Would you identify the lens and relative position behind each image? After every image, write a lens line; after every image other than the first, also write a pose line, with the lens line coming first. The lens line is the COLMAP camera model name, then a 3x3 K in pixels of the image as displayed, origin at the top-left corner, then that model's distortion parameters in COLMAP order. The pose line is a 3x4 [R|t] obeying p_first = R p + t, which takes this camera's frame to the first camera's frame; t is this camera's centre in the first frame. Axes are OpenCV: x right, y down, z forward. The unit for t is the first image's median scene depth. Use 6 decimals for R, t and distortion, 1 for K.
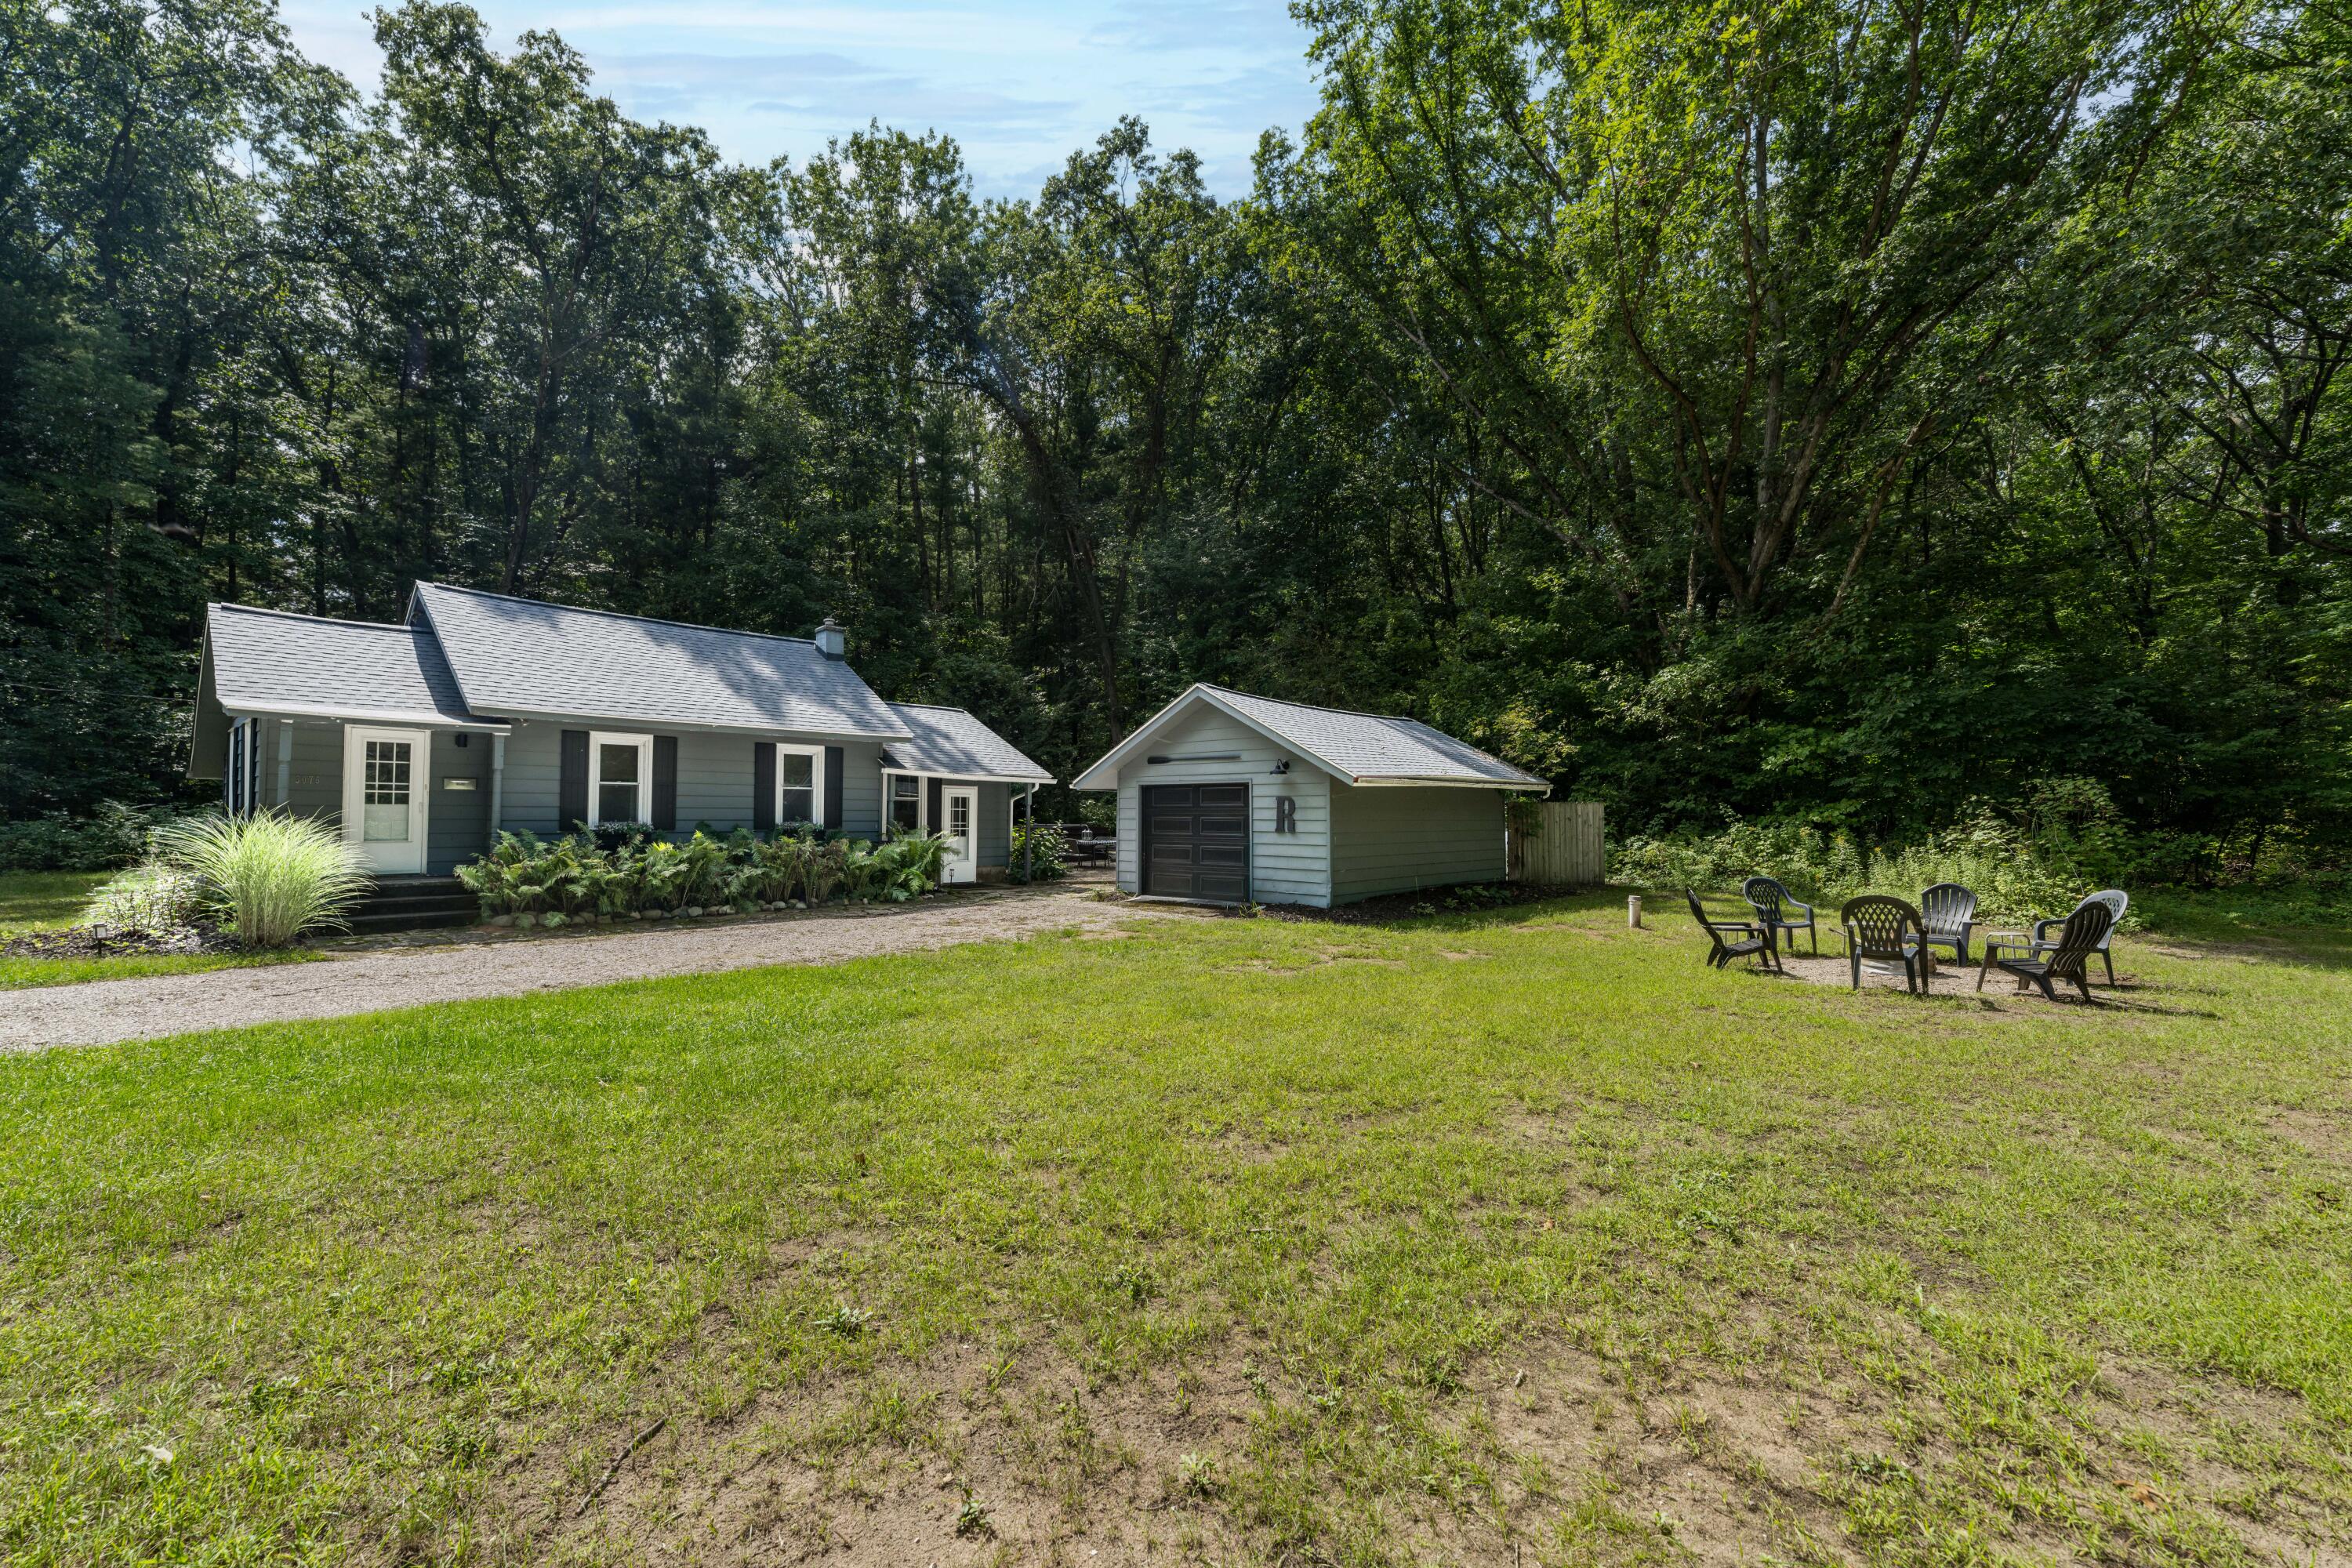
lens RADIAL K [[950.0, 0, 1176.0], [0, 950.0, 784.0], [0, 0, 1]] dist [0.001529, 0.000366]
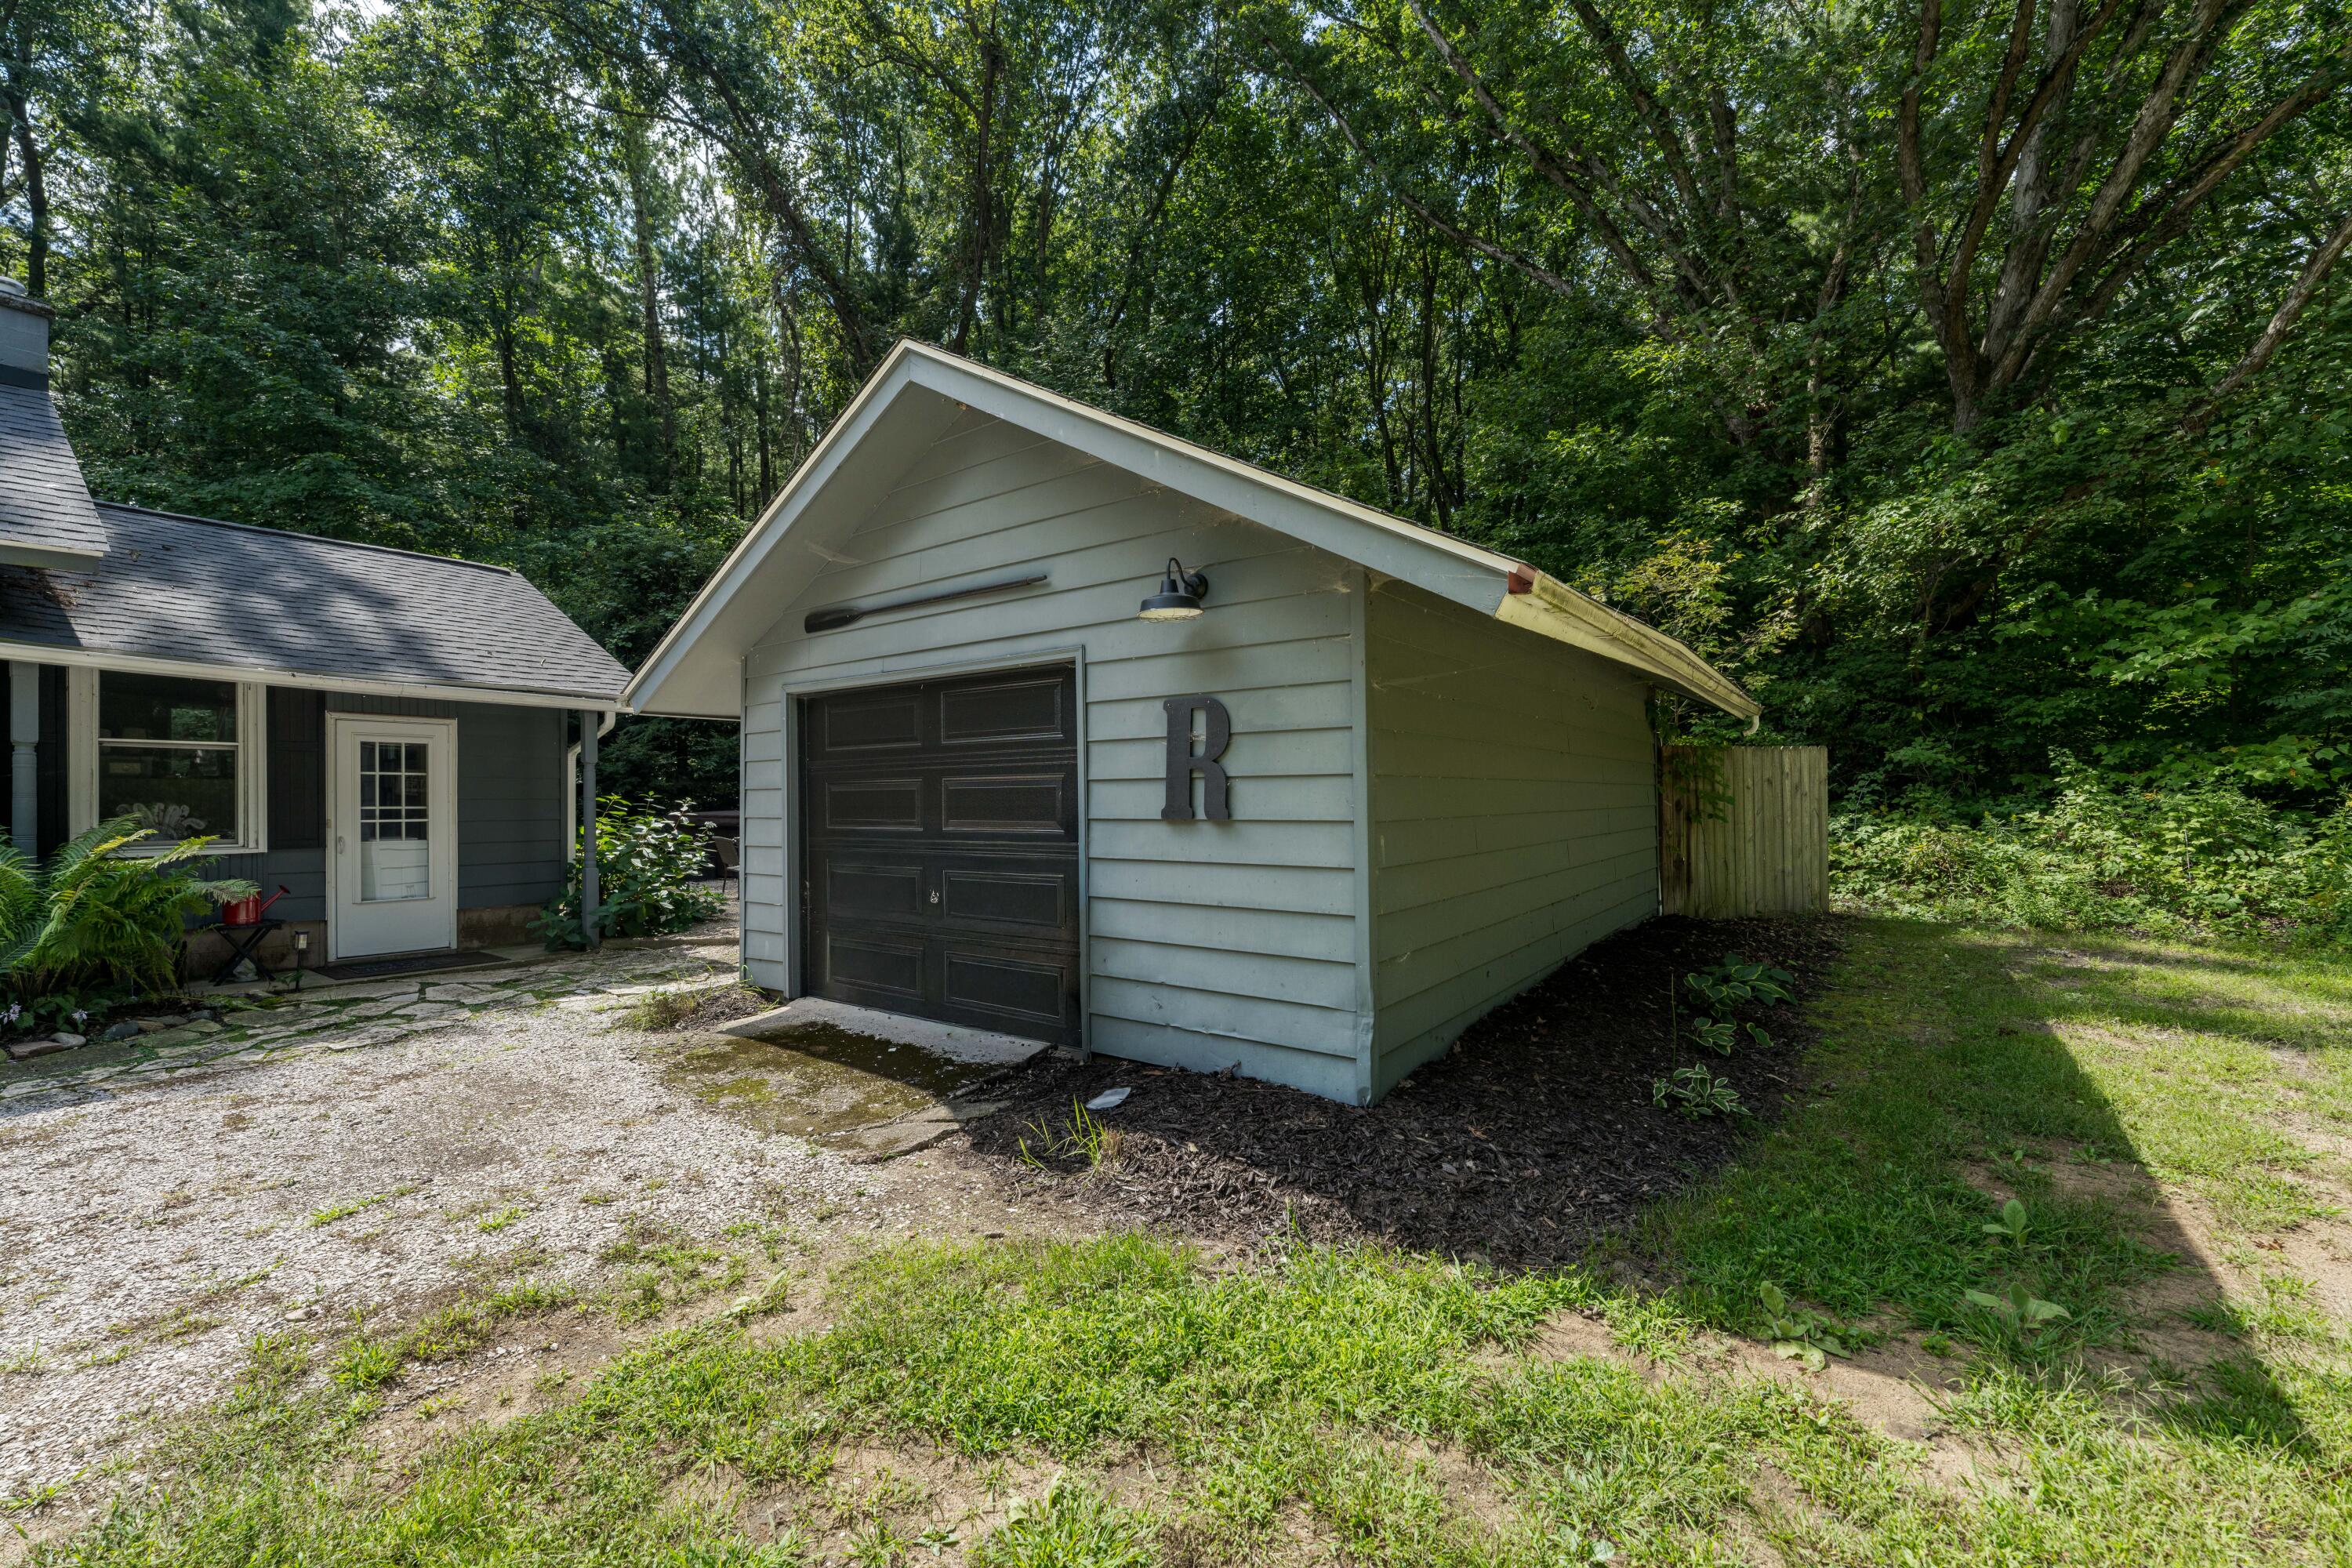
lens RADIAL K [[950.0, 0, 1176.0], [0, 950.0, 784.0], [0, 0, 1]] dist [0.001529, 0.000366]
pose [[0.993510, -0.010848, 0.113224, 0.061111], [0.008852, 0.999797, 0.018113, 0.027546], [-0.113398, -0.016993, 0.993404, 0.573126]]
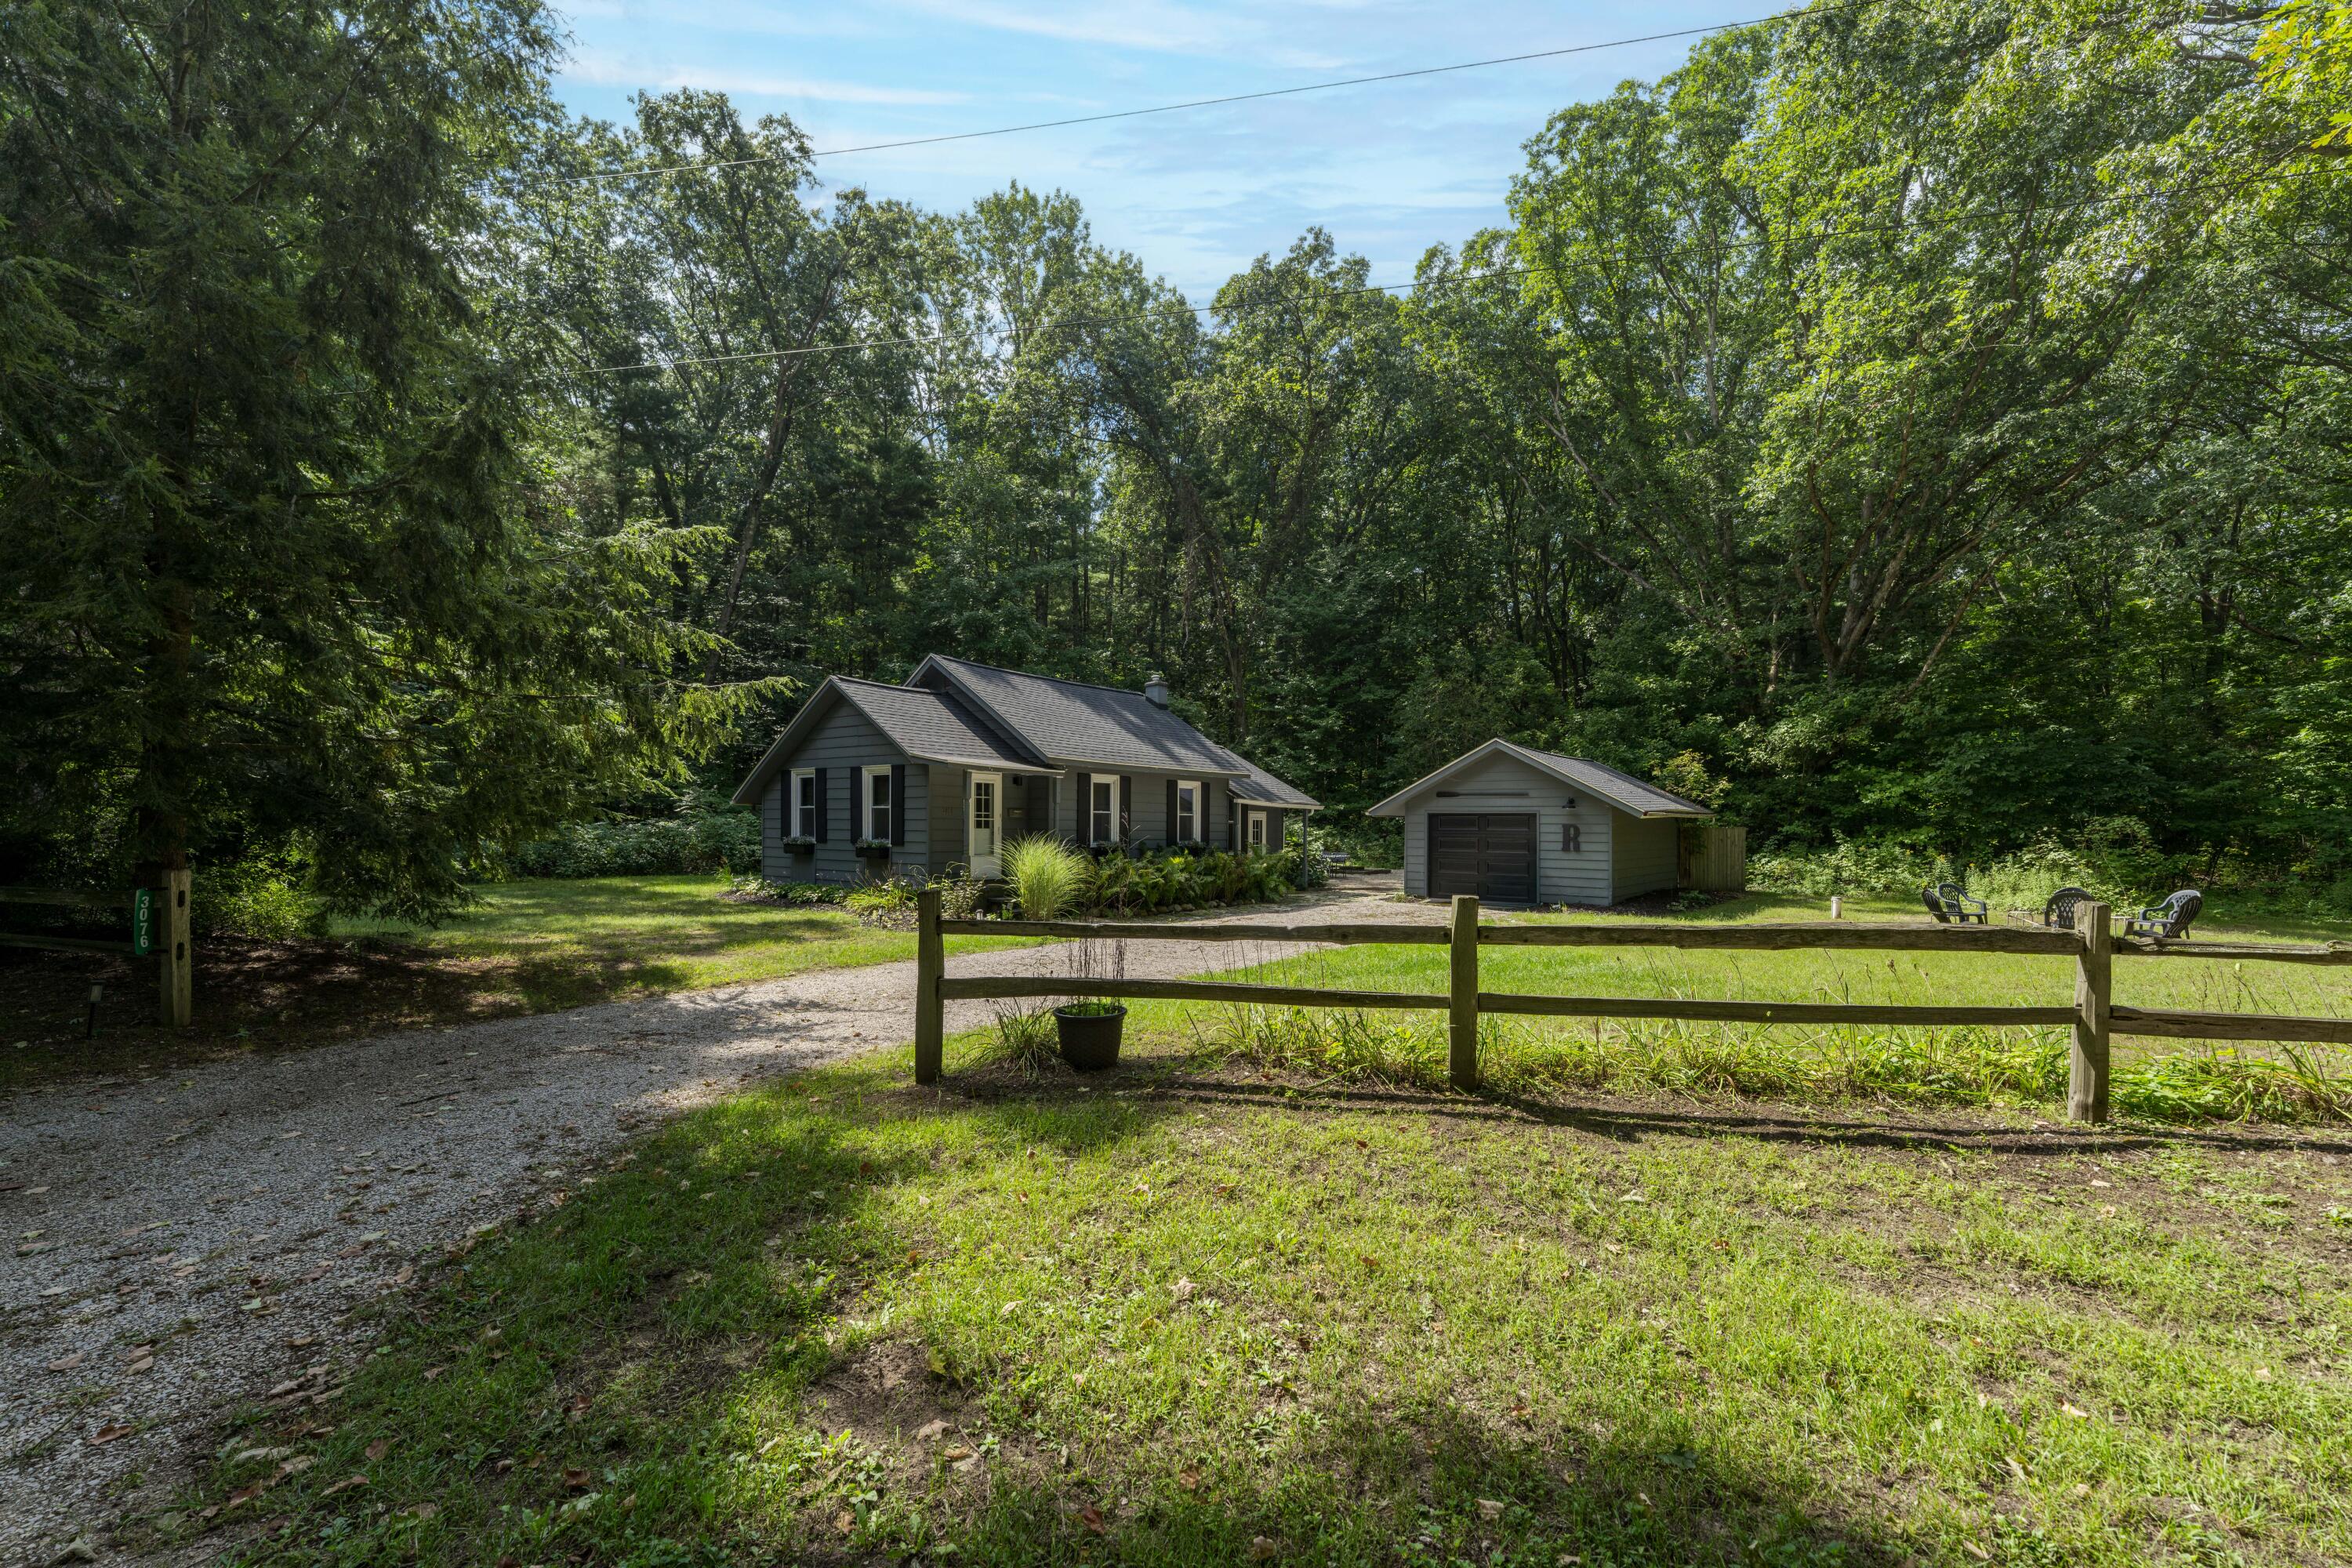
lens RADIAL K [[977.3, 0, 1164.9], [0, 977.3, 829.3], [0, 0, 1]] dist [0.000843, 0.000395]
pose [[0.997500, 0.006453, 0.070370, -0.451107], [-0.009031, 0.999297, 0.036377, -0.020509], [-0.070086, -0.036922, 0.996857, -0.283421]]
